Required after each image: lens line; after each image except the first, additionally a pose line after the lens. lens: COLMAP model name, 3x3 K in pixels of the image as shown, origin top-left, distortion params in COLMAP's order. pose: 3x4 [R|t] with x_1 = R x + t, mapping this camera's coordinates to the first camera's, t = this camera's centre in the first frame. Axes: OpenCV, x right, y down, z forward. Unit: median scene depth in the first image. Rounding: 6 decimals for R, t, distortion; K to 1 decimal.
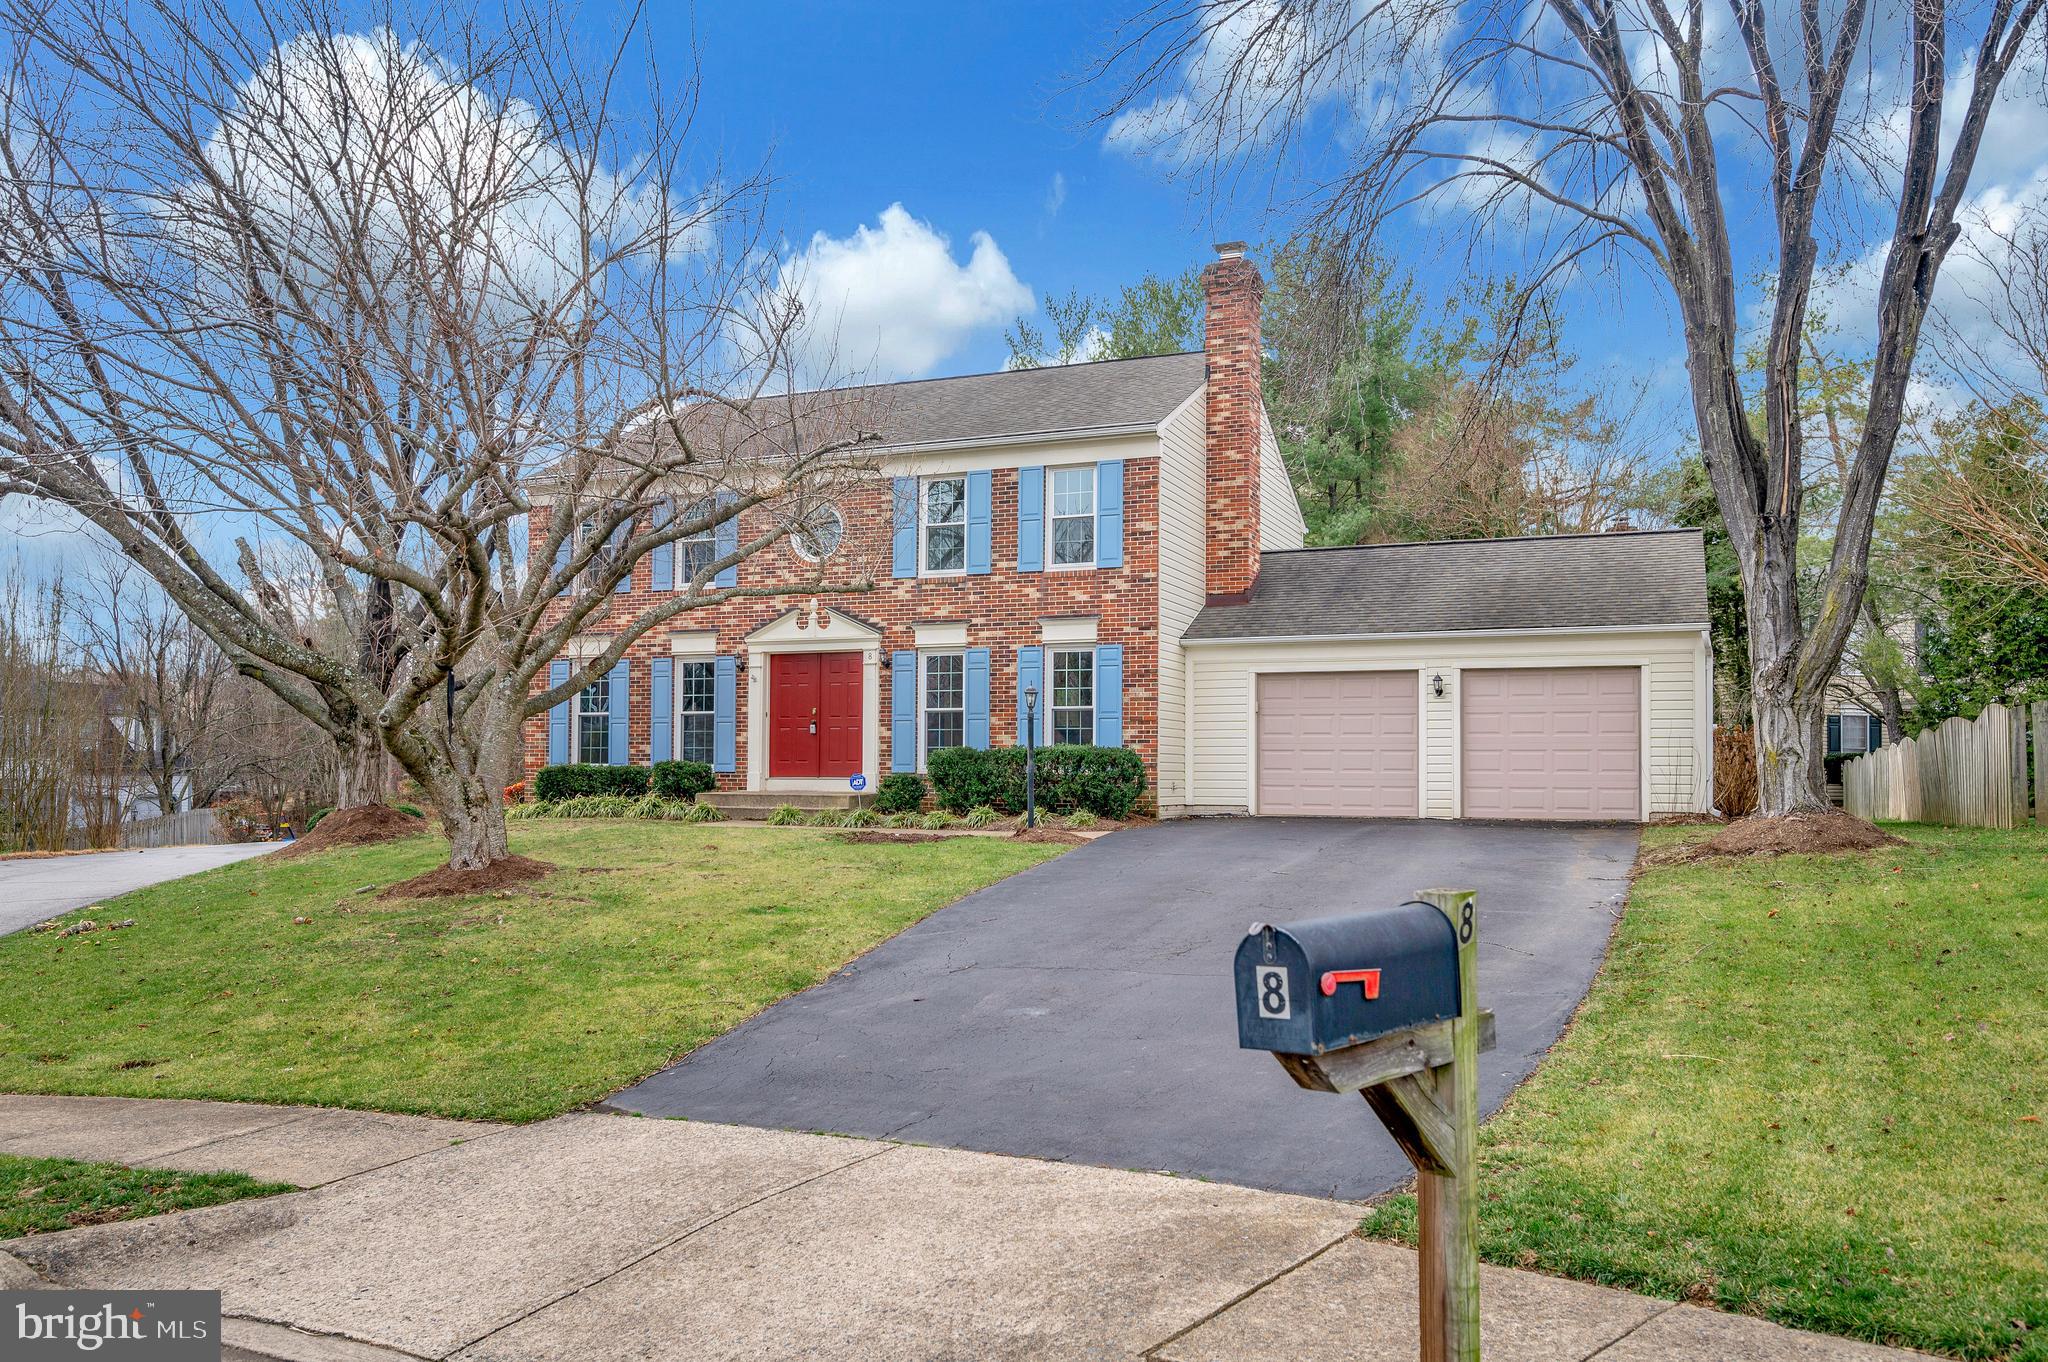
lens RADIAL K [[1463.4, 0, 1025.9], [0, 1463.4, 688.6], [0, 0, 1]] dist [0.000720, -0.002312]
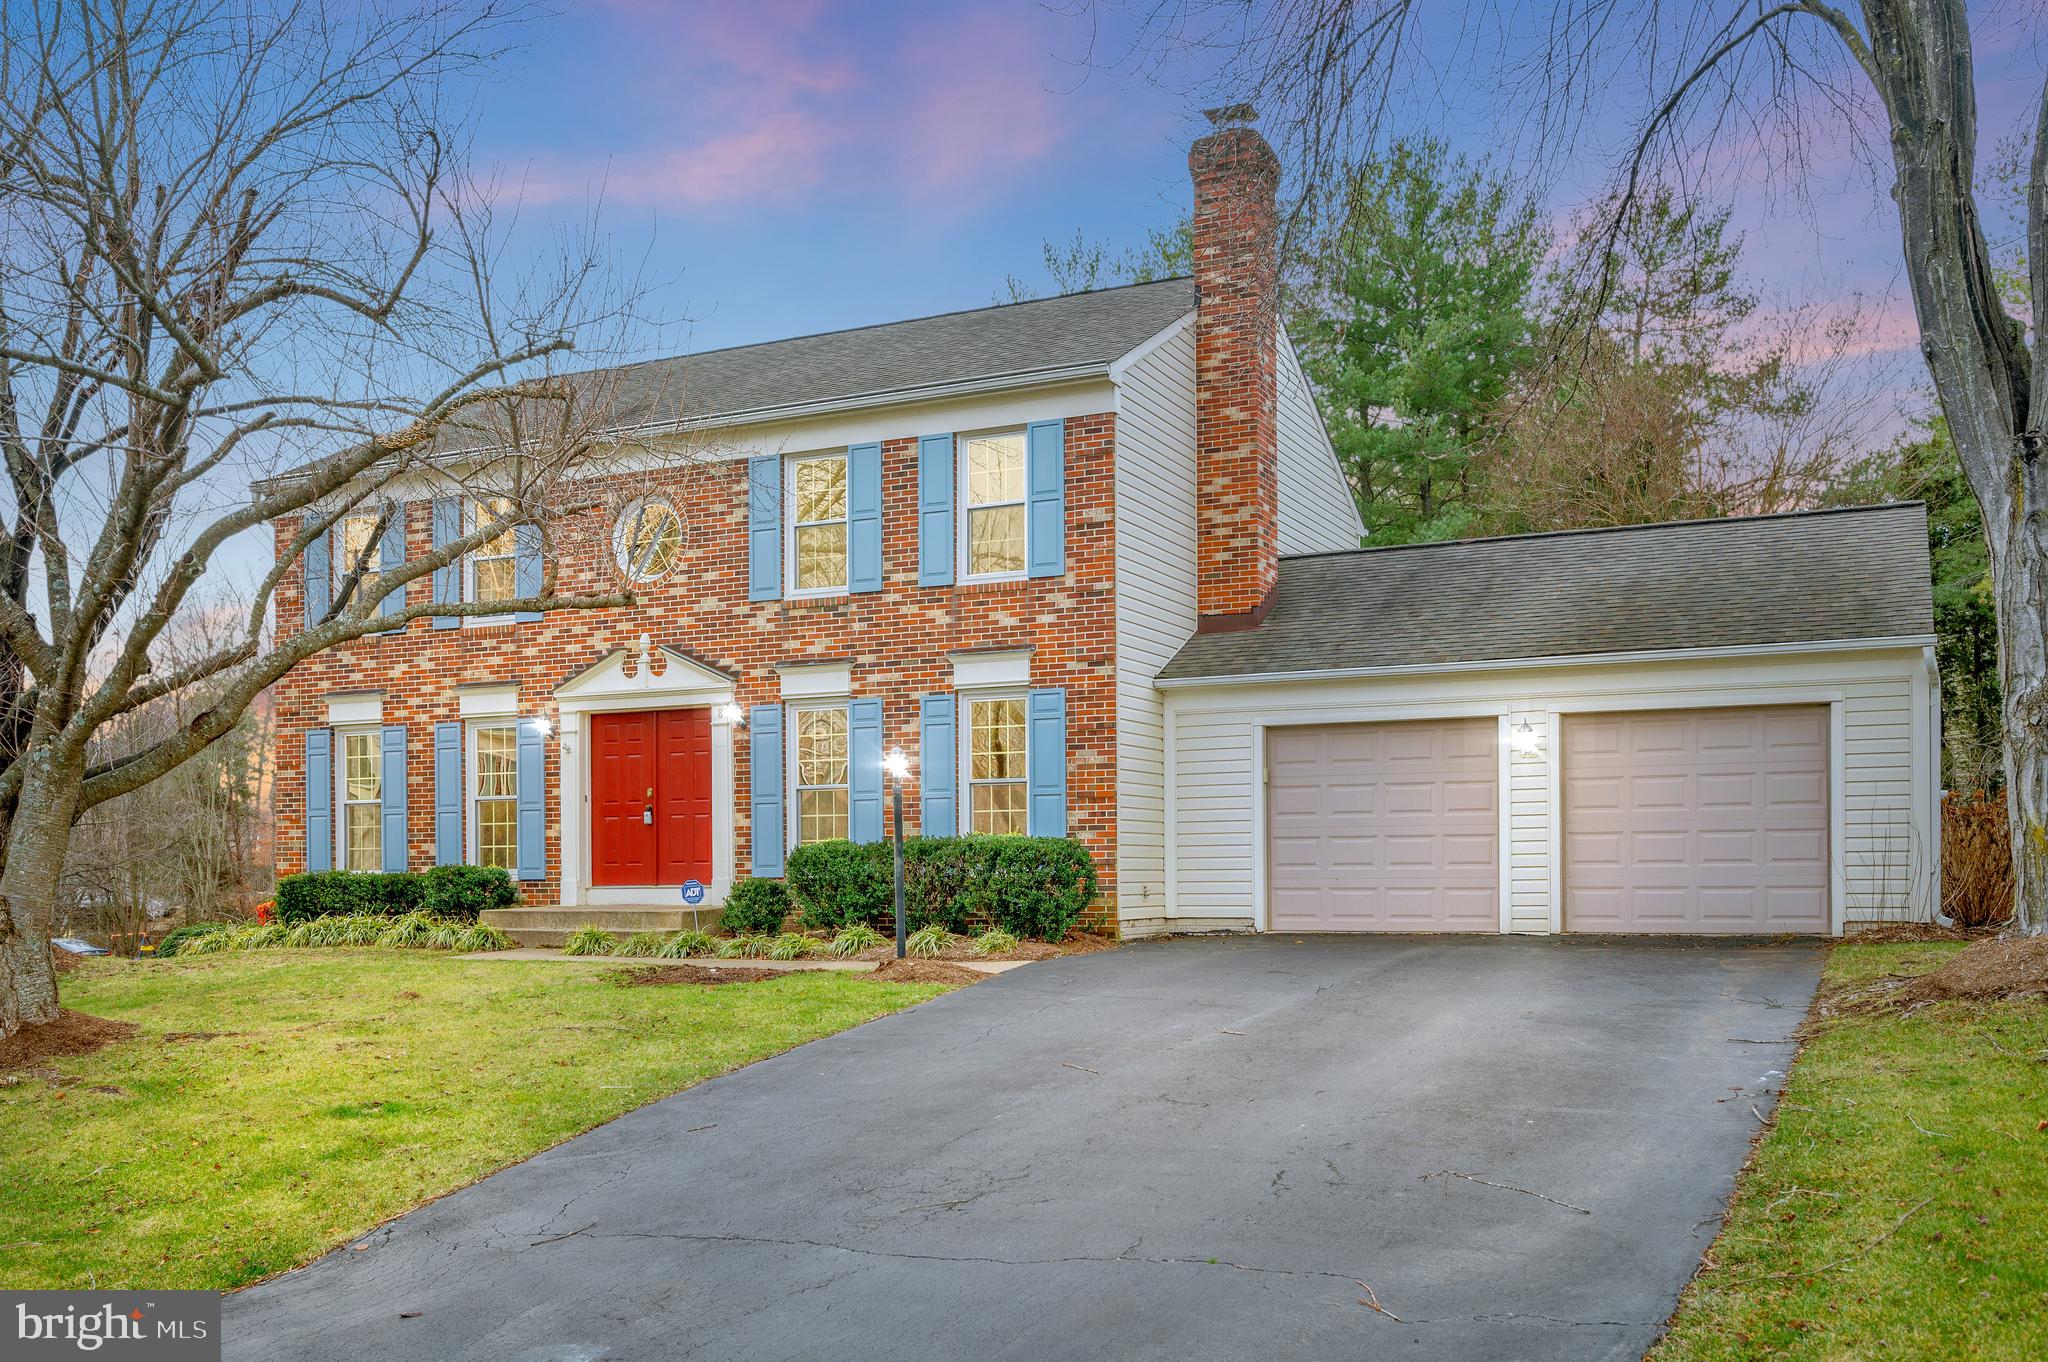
lens RADIAL K [[1768.7, 0, 1014.0], [0, 1768.7, 823.4], [0, 0, 1]] dist [-0.005542, 0.009138]
pose [[0.998797, -0.015712, -0.046447, 0.077916], [0.017139, 0.999388, 0.030489, 0.007765], [0.045940, -0.031249, 0.998455, 0.161708]]
